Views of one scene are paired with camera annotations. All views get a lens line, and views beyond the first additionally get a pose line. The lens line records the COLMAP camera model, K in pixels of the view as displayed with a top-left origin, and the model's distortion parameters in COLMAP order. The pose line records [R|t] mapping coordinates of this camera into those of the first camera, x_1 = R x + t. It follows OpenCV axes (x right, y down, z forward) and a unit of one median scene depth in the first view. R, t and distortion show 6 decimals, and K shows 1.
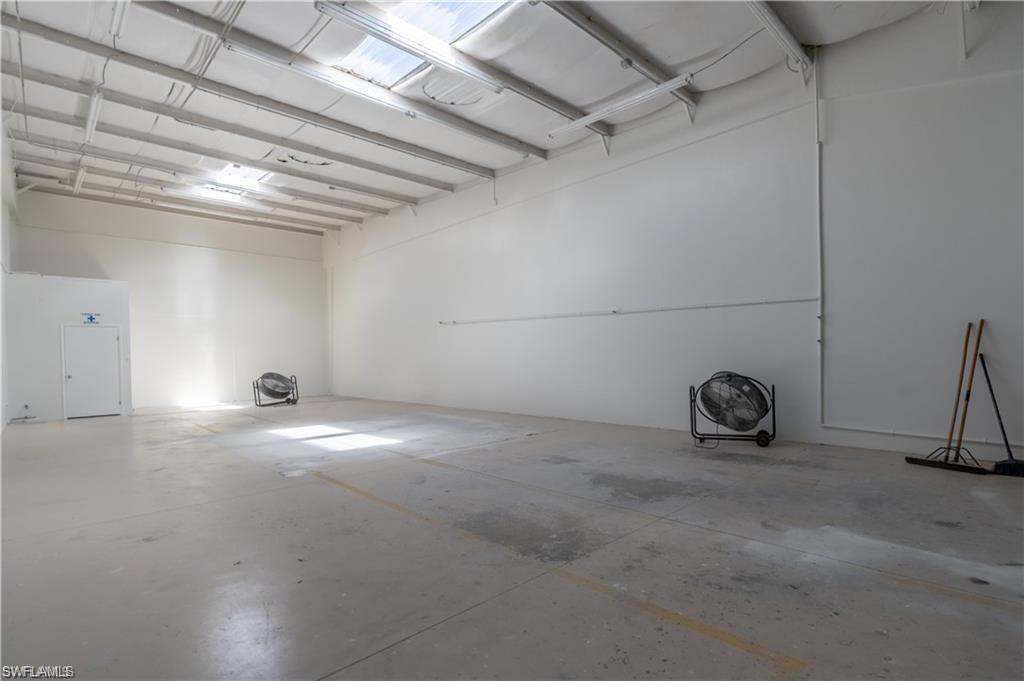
lens RADIAL K [[495.8, 0, 513.3], [0, 495.8, 363.6], [0, 0, 1]] dist [-0.003102, -0.000493]
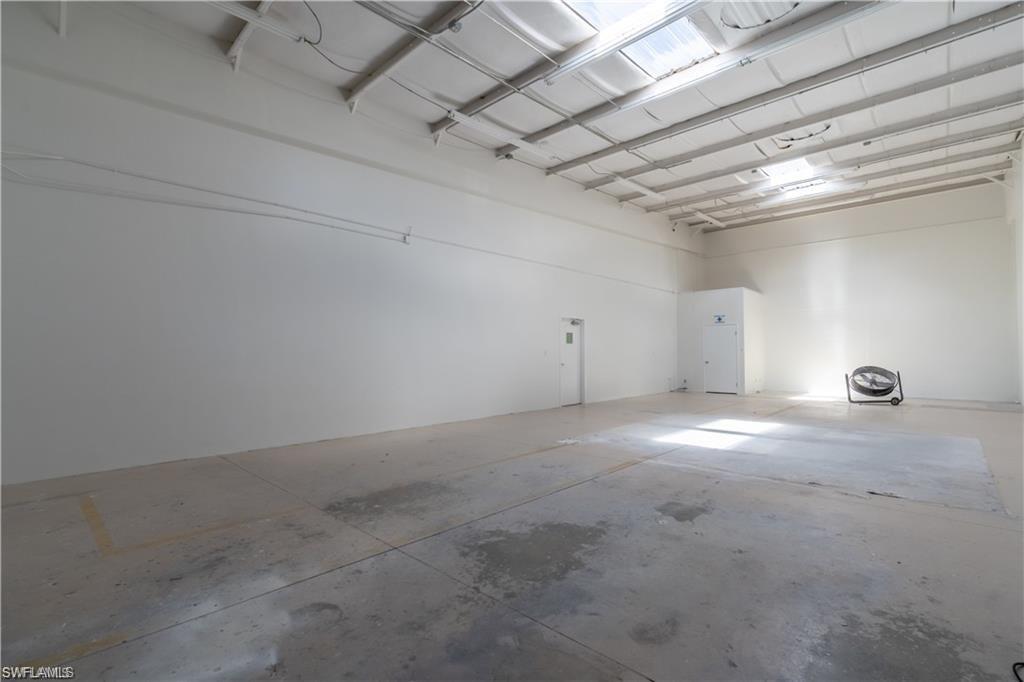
lens RADIAL K [[462.3, 0, 512.0], [0, 462.3, 341.0], [0, 0, 1]] dist [-0.009530, 0.000025]
pose [[0.044333, -0.009608, -0.998971, 0.794044], [-0.013462, 0.999857, -0.010214, -0.025659], [0.998926, 0.013901, 0.044198, 0.839553]]
